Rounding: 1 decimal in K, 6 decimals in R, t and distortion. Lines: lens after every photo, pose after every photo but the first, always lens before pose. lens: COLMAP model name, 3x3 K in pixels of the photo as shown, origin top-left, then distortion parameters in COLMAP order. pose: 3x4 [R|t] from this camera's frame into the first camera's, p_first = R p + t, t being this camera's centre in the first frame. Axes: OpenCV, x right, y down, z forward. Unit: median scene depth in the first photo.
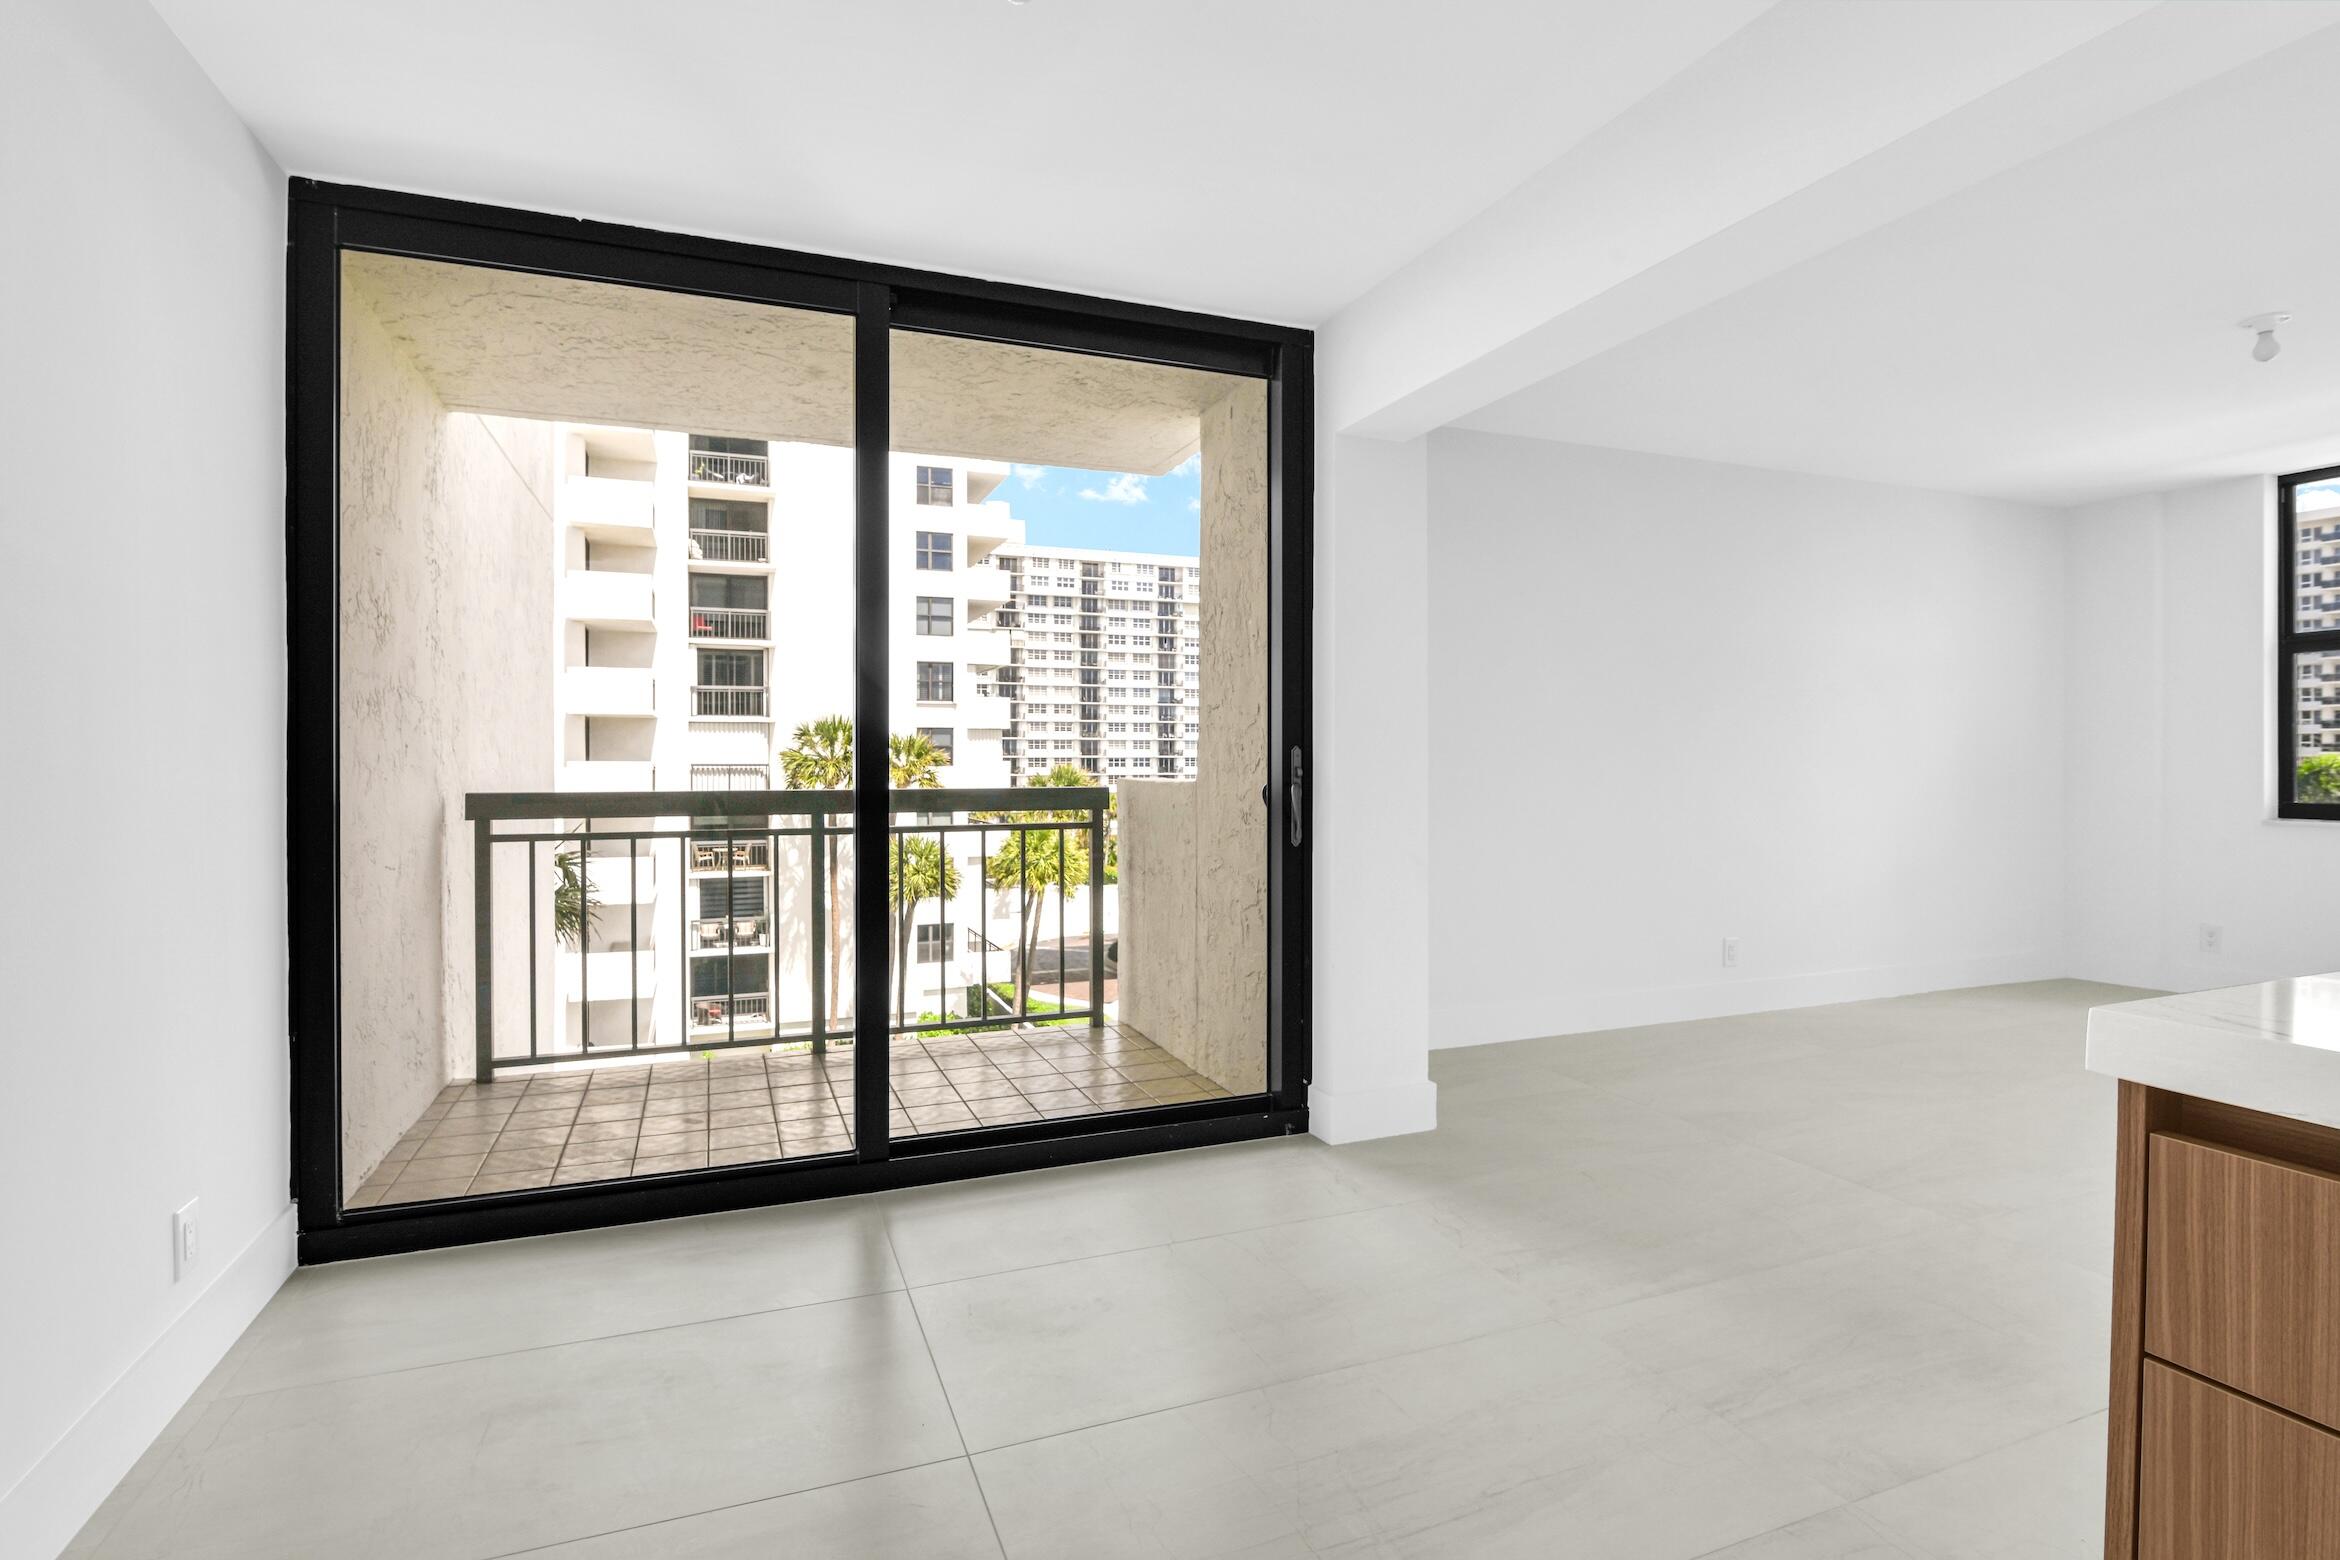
lens RADIAL K [[1087.1, 0, 1167.4], [0, 1087.1, 762.7], [0, 0, 1]] dist [-0.017973, 0.000342]
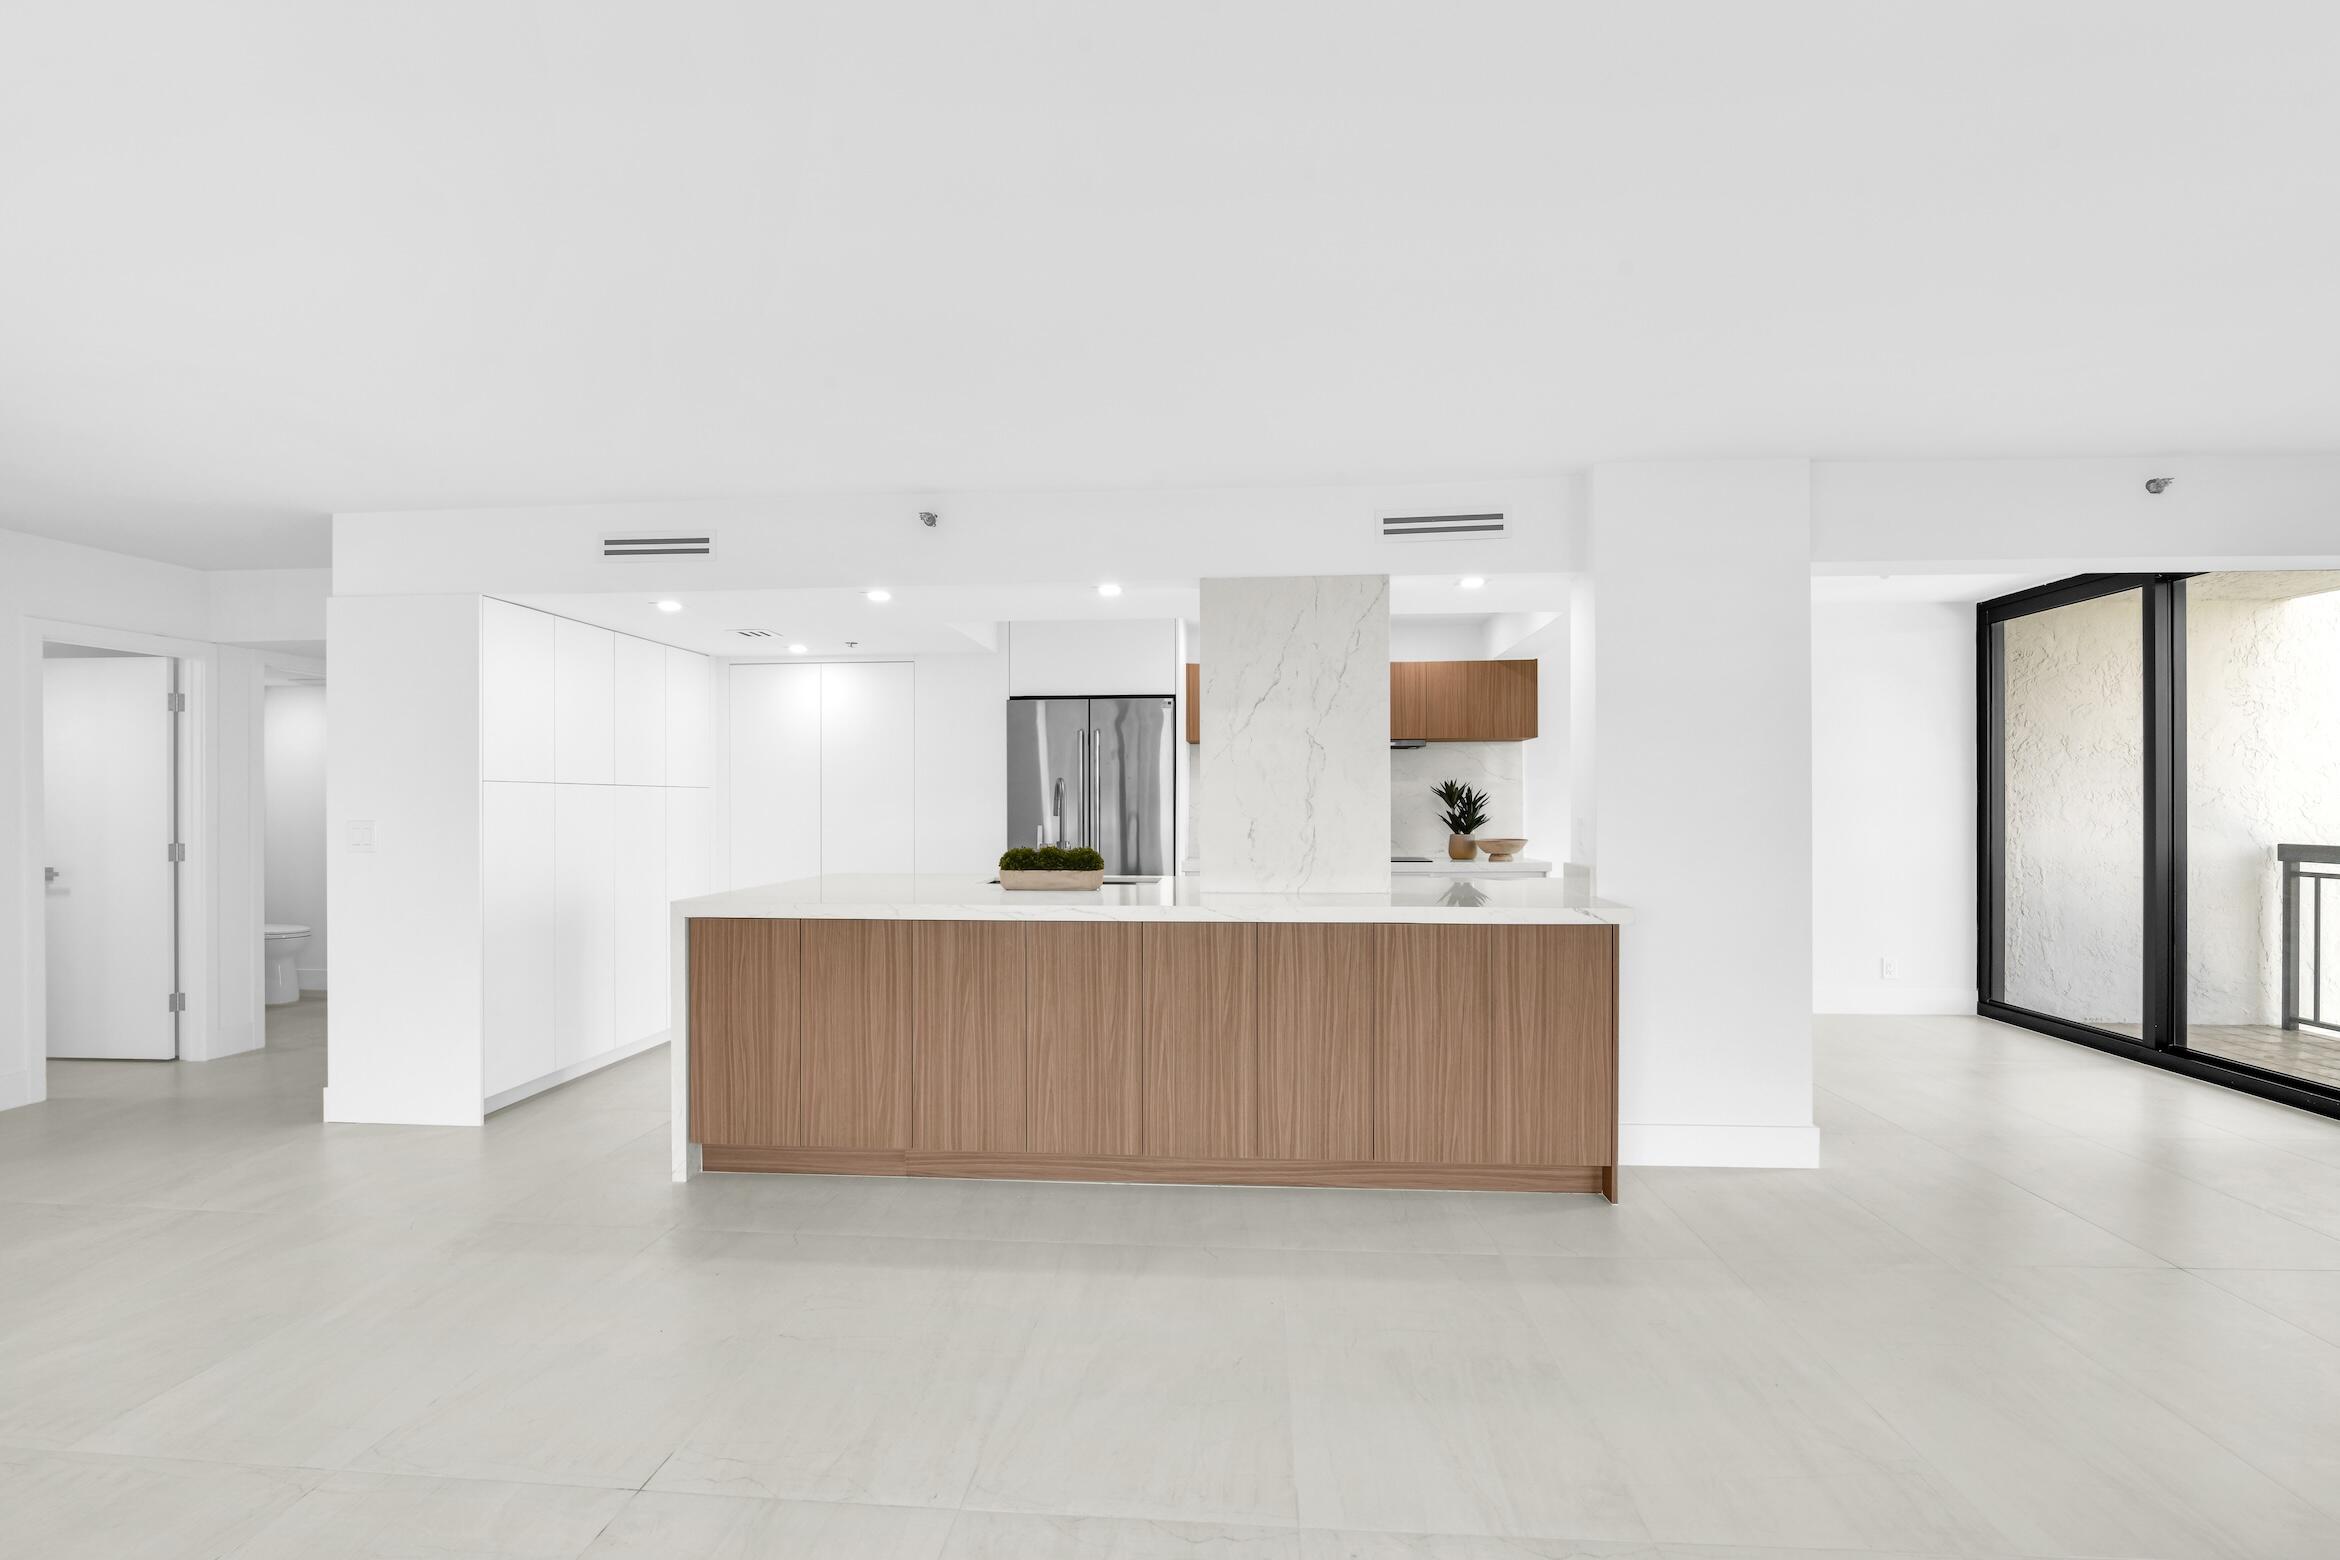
lens RADIAL K [[1098.8, 0, 1161.4], [0, 1098.8, 809.8], [0, 0, 1]] dist [-0.015539, 0.000138]
pose [[-0.447052, 0.000797, -0.894508, 1.290665], [0.000920, 0.999999, 0.000431, -0.020727], [0.894507, -0.000630, -0.447053, 0.203597]]
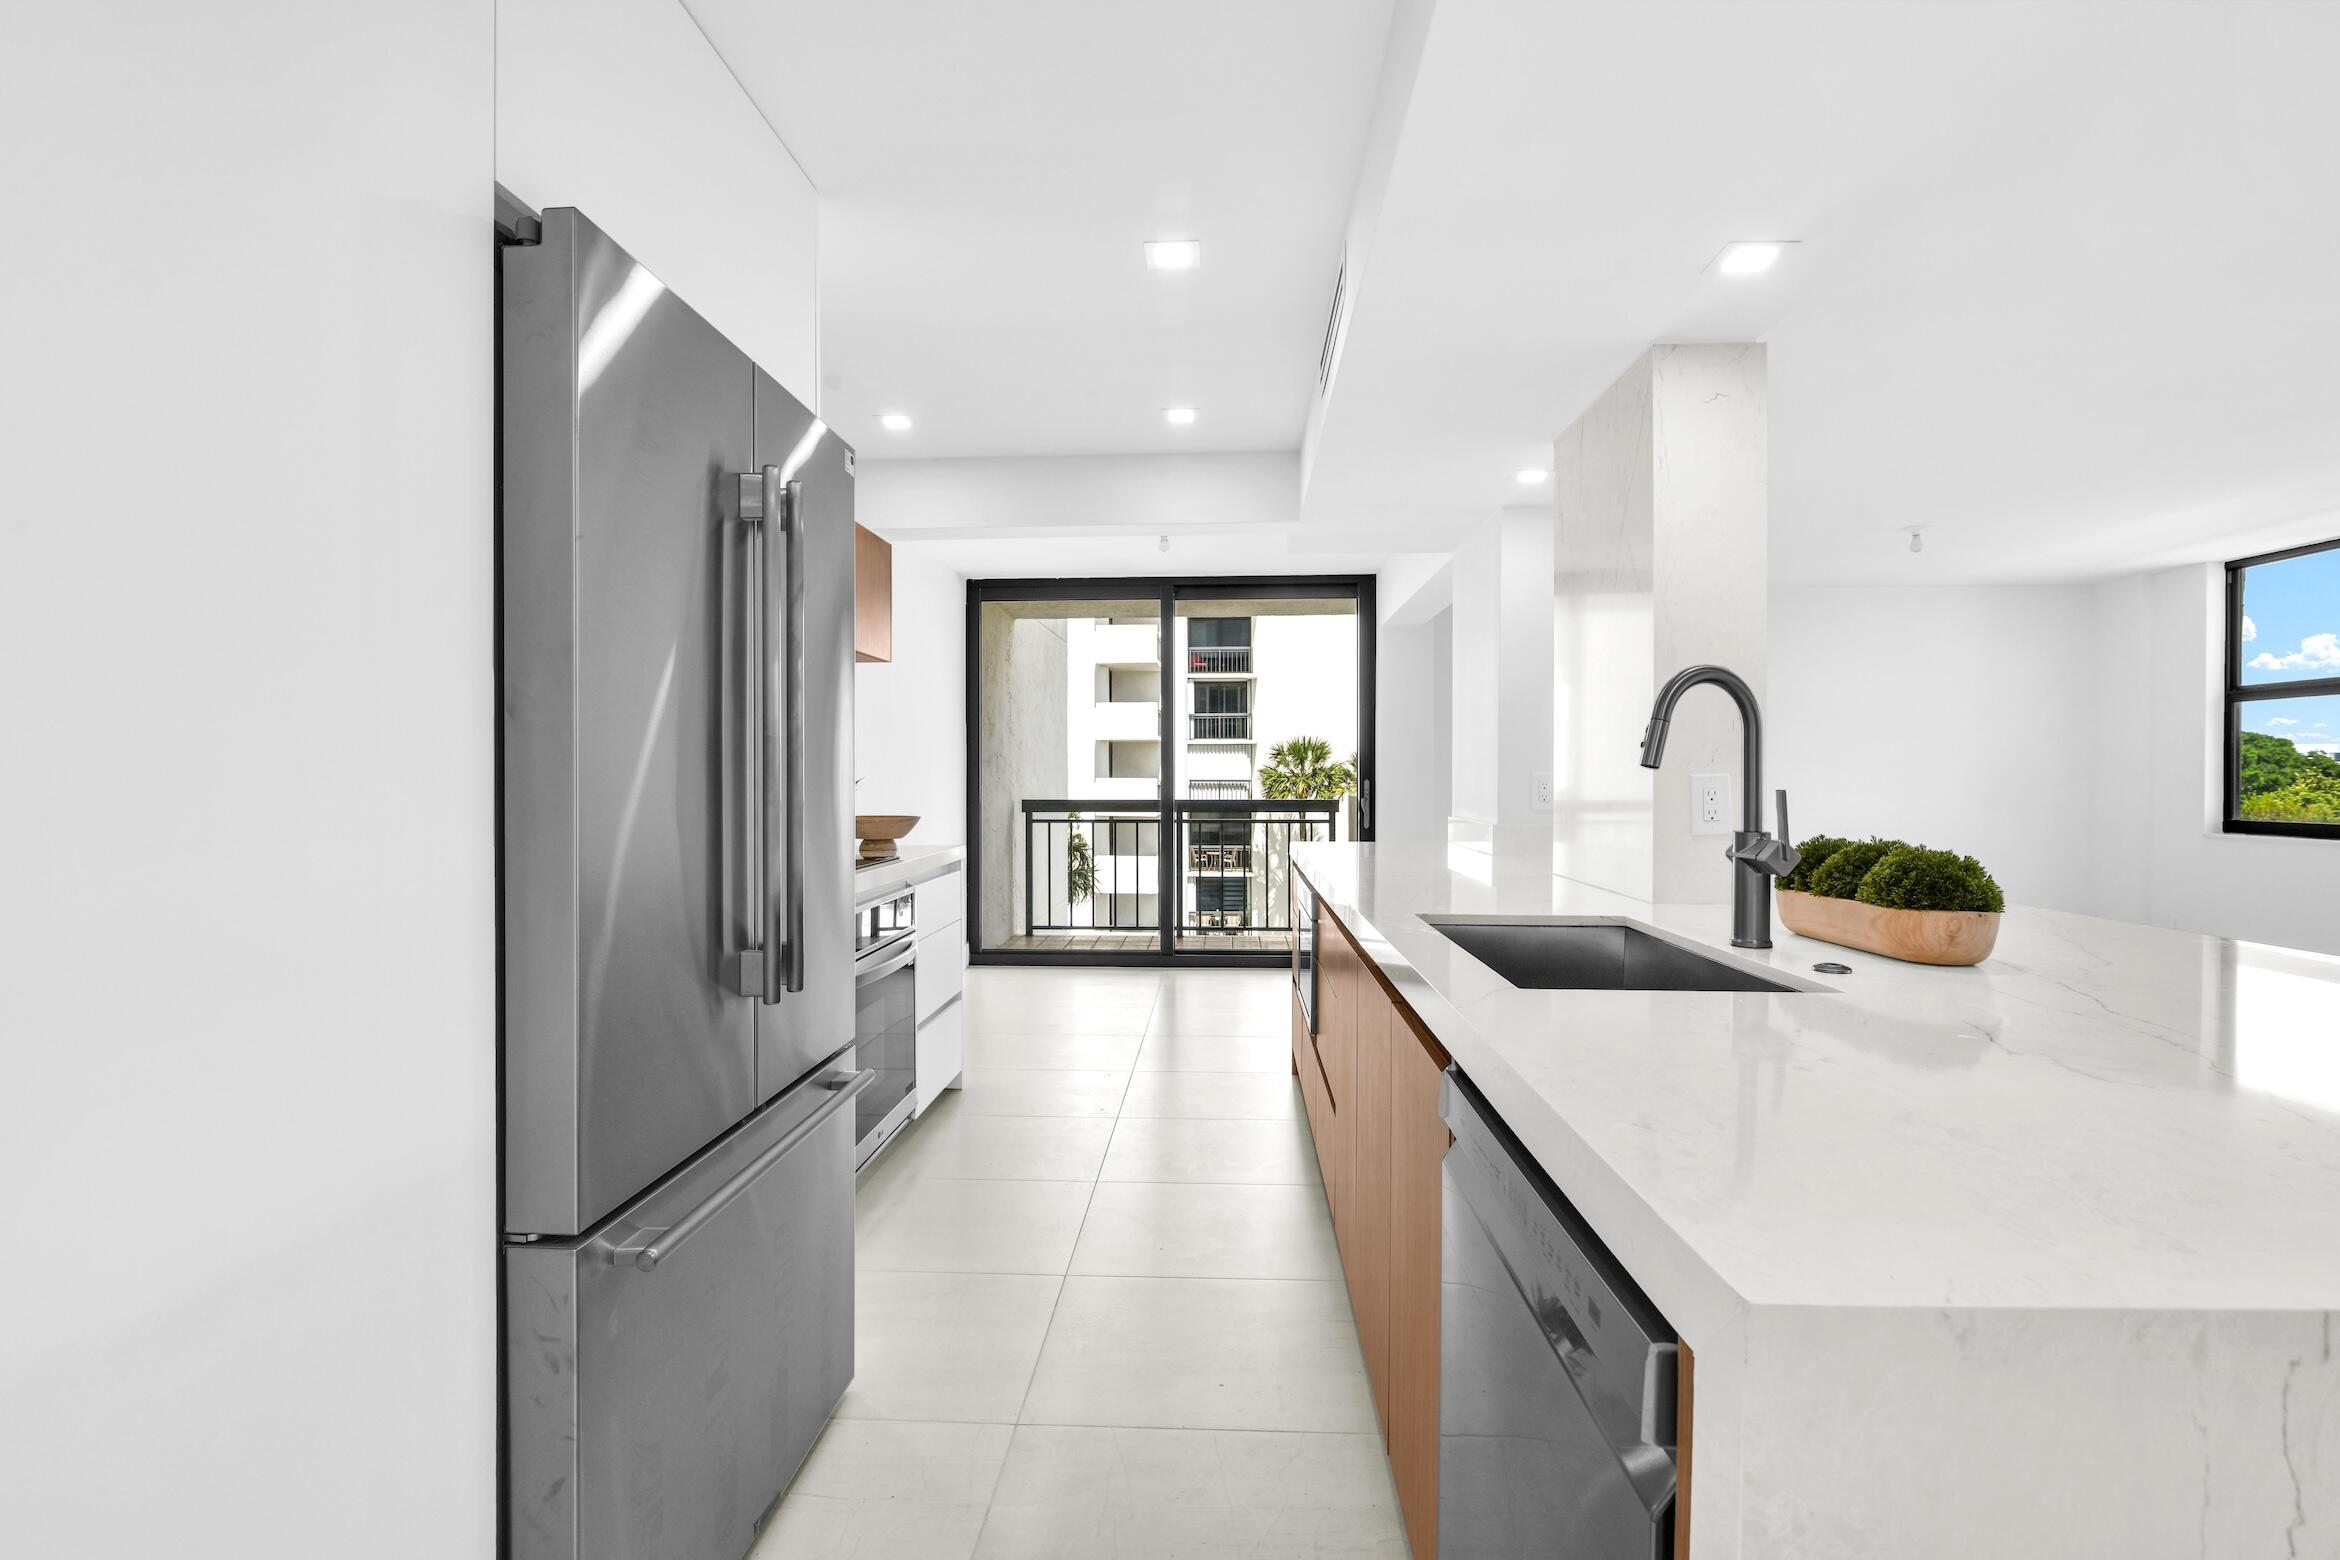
lens RADIAL K [[1087.9, 0, 1161.3], [0, 1087.9, 784.5], [0, 0, 1]] dist [-0.020237, 0.000097]
pose [[0.898068, 0.002458, -0.439851, 0.465842], [0.000483, 0.999978, 0.006575, -0.013132], [0.439857, -0.006118, 0.898047, -0.695181]]
